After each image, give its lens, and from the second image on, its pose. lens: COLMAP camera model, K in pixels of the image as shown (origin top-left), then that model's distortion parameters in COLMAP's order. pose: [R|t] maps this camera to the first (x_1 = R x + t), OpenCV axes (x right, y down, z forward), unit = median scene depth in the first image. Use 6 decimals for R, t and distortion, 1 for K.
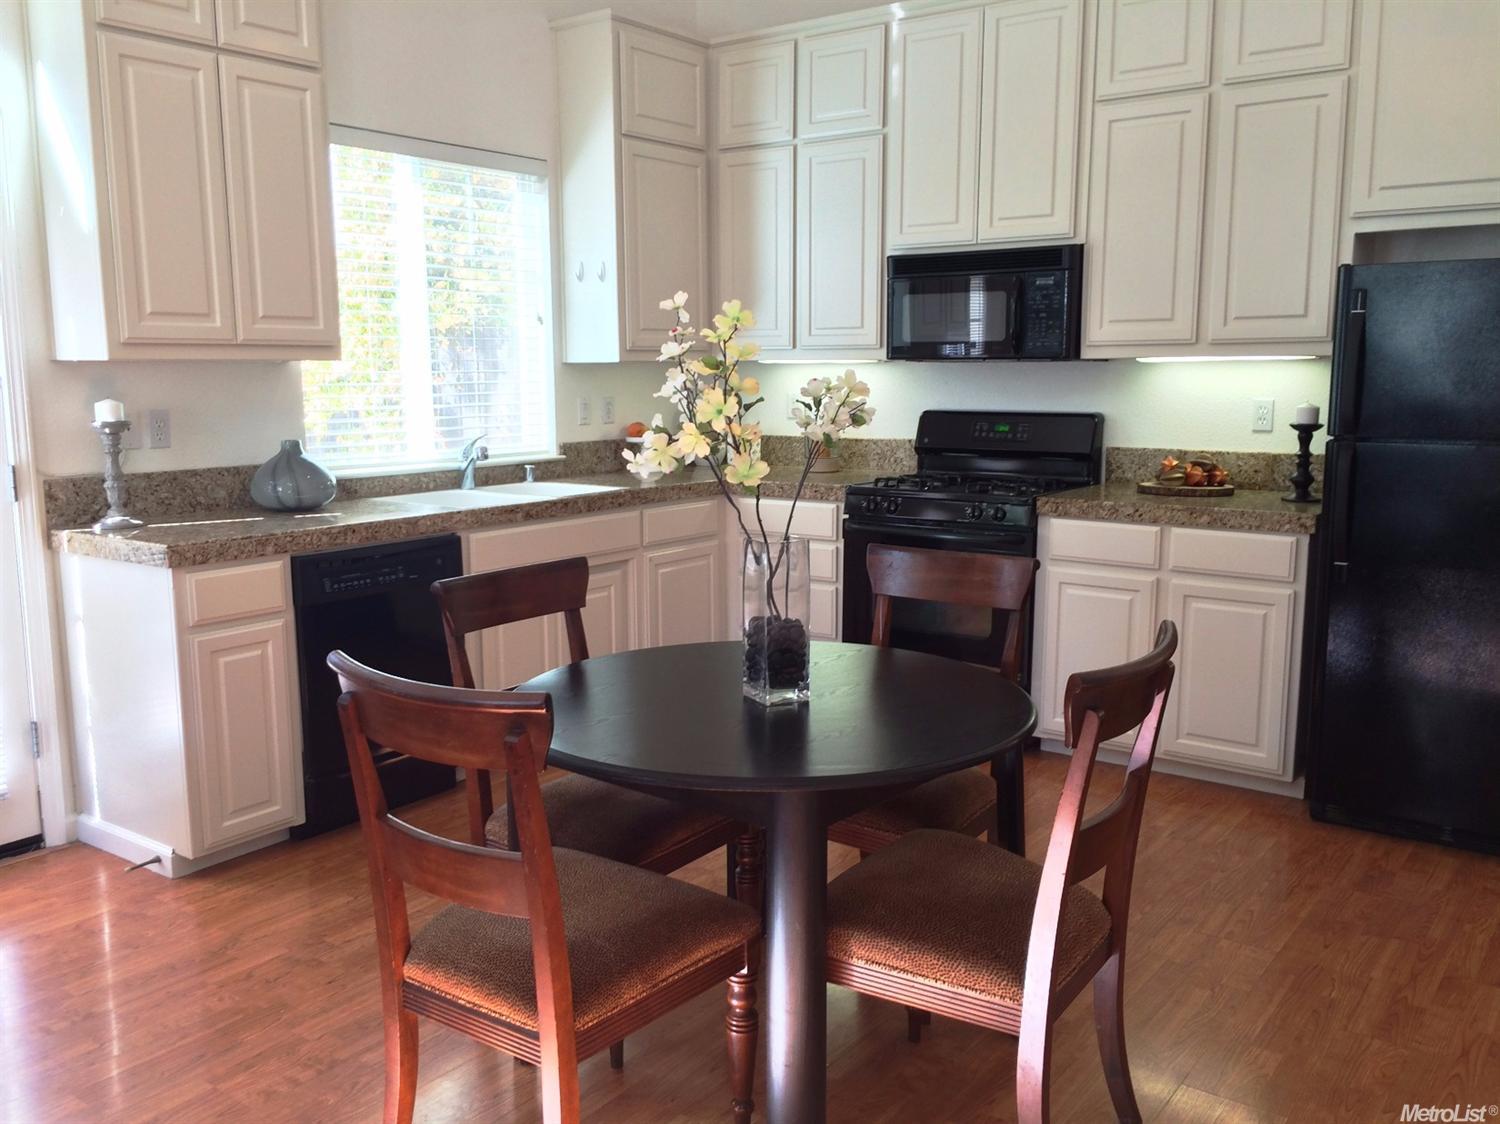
lens RADIAL K [[1287.8, 0, 750.3], [0, 1287.8, 564.1], [0, 0, 1]] dist [0.070056, -0.102226]
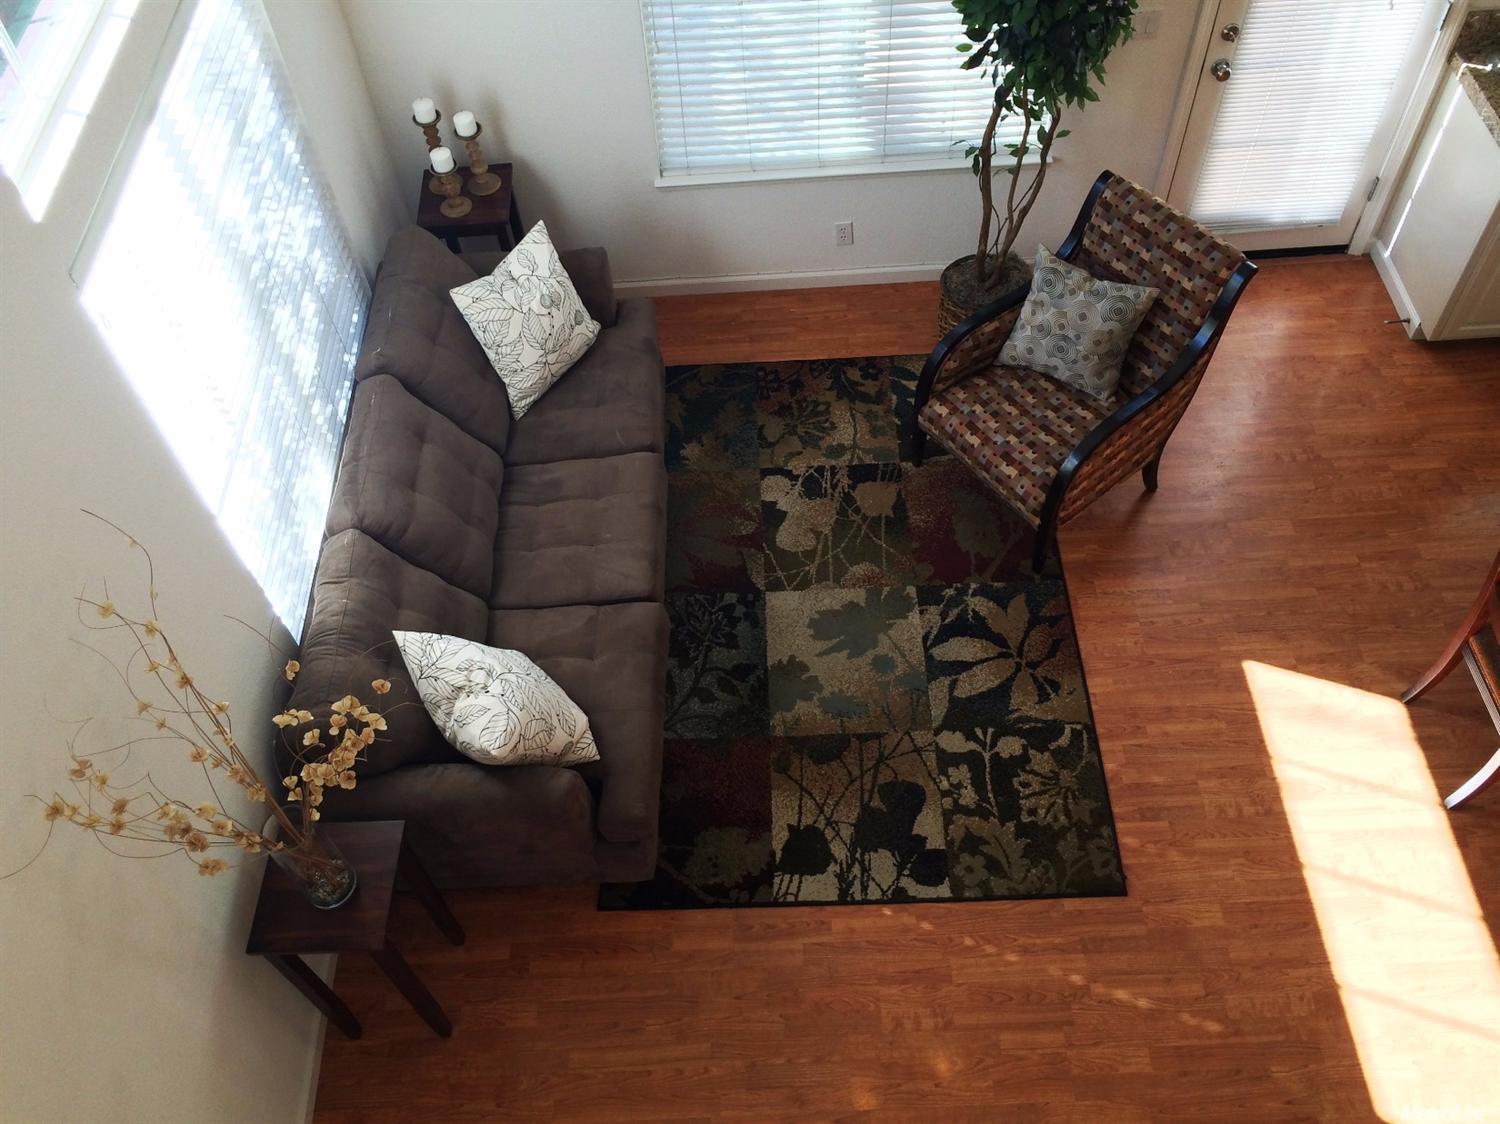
lens RADIAL K [[1287.8, 0, 747.7], [0, 1287.8, 562.0], [0, 0, 1]] dist [0.070056, -0.102226]
pose [[0.616373, 0.617677, -0.488426, -0.035924], [-0.073442, 0.662647, 0.745322, -0.511372], [0.784022, -0.423525, 0.453801, -0.271589]]
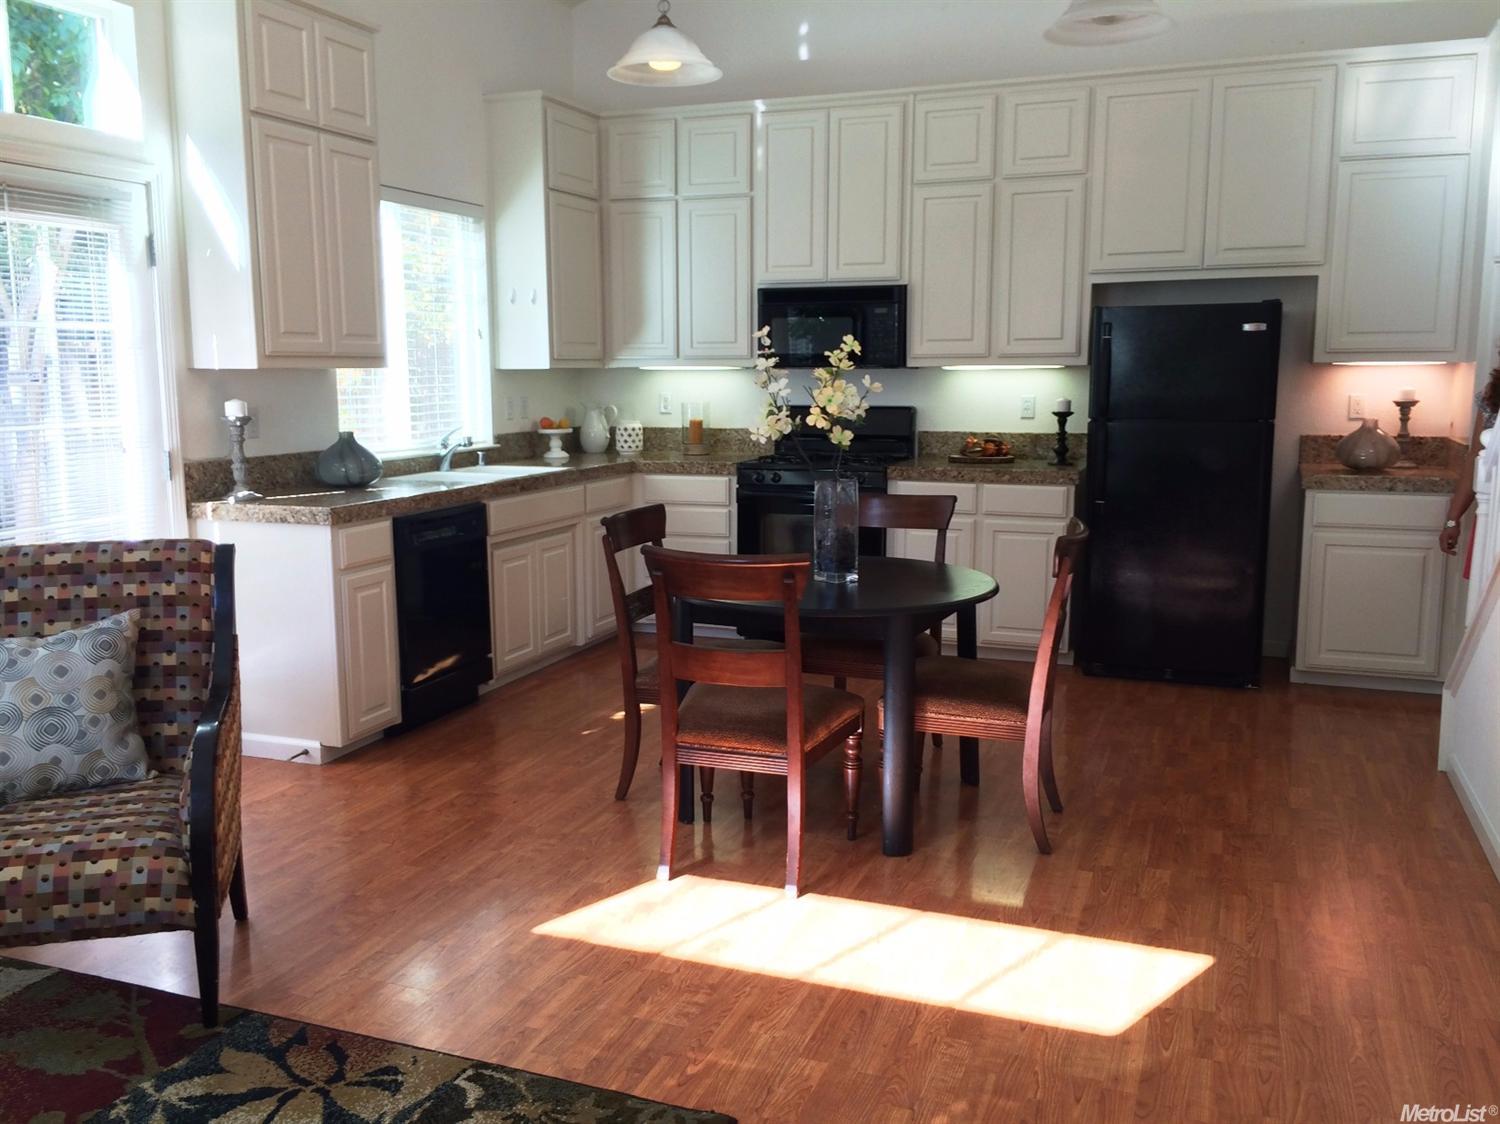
lens RADIAL K [[1287.8, 0, 750.1], [0, 1287.8, 563.2], [0, 0, 1]] dist [0.070056, -0.102226]
pose [[0.963173, -0.040299, 0.265845, -0.308139], [0.041196, 0.999149, 0.002203, 0.045352], [-0.265707, 0.008830, 0.964013, -0.313268]]
